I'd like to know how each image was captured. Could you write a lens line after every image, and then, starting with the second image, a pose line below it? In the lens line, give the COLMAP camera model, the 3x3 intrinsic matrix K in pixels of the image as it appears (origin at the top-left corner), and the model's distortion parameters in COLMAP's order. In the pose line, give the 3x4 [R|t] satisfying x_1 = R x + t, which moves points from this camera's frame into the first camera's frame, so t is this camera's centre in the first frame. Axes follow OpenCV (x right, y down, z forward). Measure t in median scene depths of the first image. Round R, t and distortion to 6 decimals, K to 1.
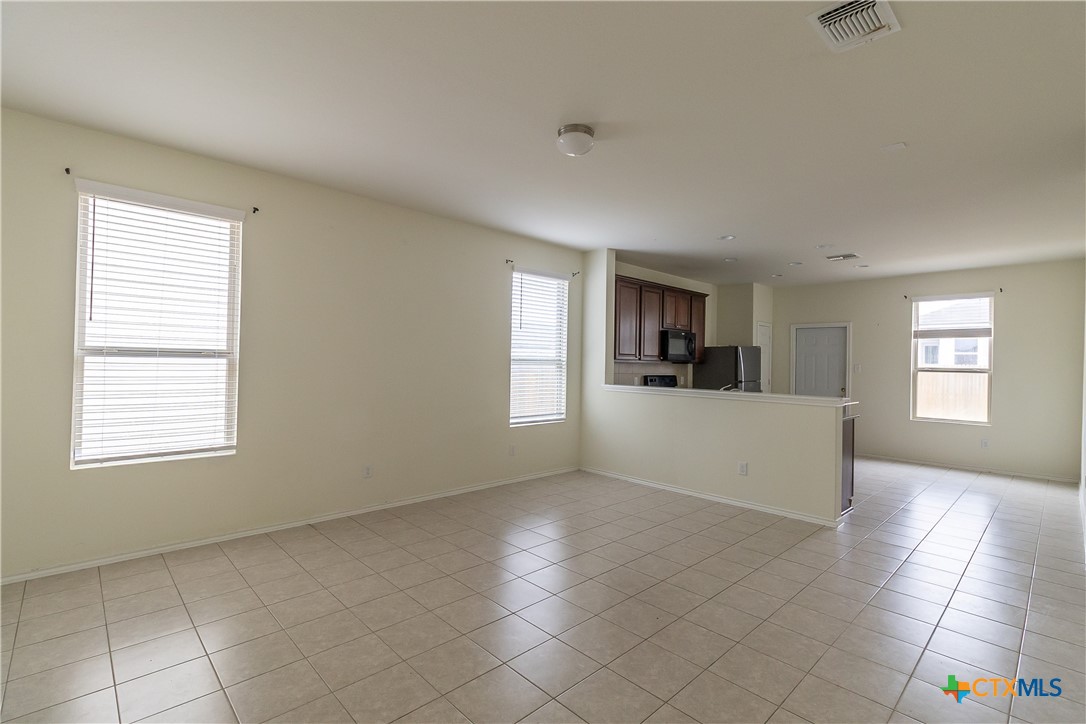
lens RADIAL K [[506.2, 0, 553.7], [0, 506.2, 360.4], [0, 0, 1]] dist [0.009122, -0.001438]
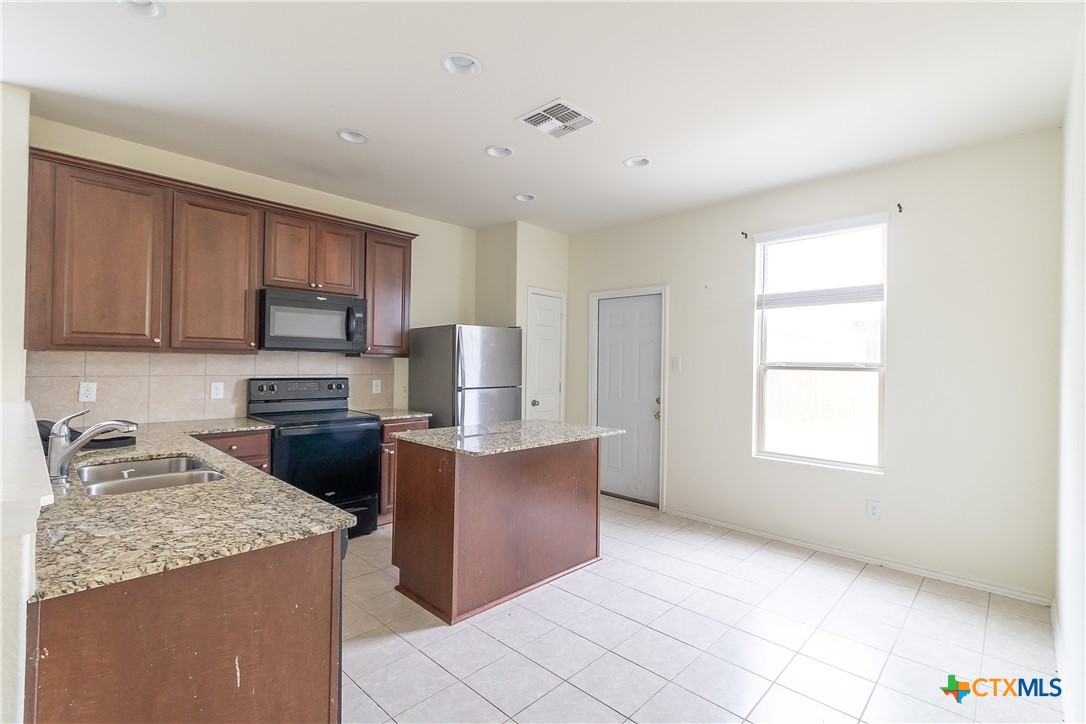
lens RADIAL K [[506.2, 0, 554.3], [0, 506.2, 360.3], [0, 0, 1]] dist [0.009122, -0.001438]
pose [[0.999263, -0.002439, 0.038308, 0.478906], [0.002556, 0.999992, -0.002991, 0.013307], [-0.038301, 0.003087, 0.999261, 0.472131]]
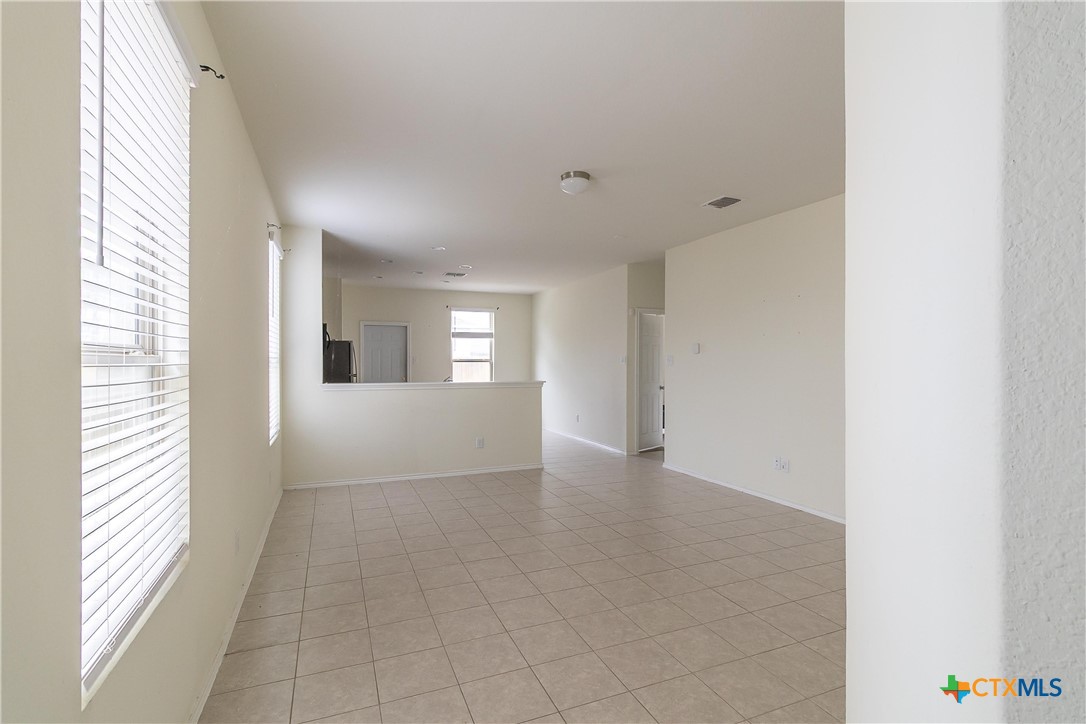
lens RADIAL K [[506.2, 0, 554.2], [0, 506.2, 358.6], [0, 0, 1]] dist [0.009122, -0.001438]
pose [[0.350543, -0.015109, 0.936425, -0.496734], [-0.005428, 0.999820, 0.018164, -0.013504], [-0.936531, -0.011451, 0.350398, 0.263519]]
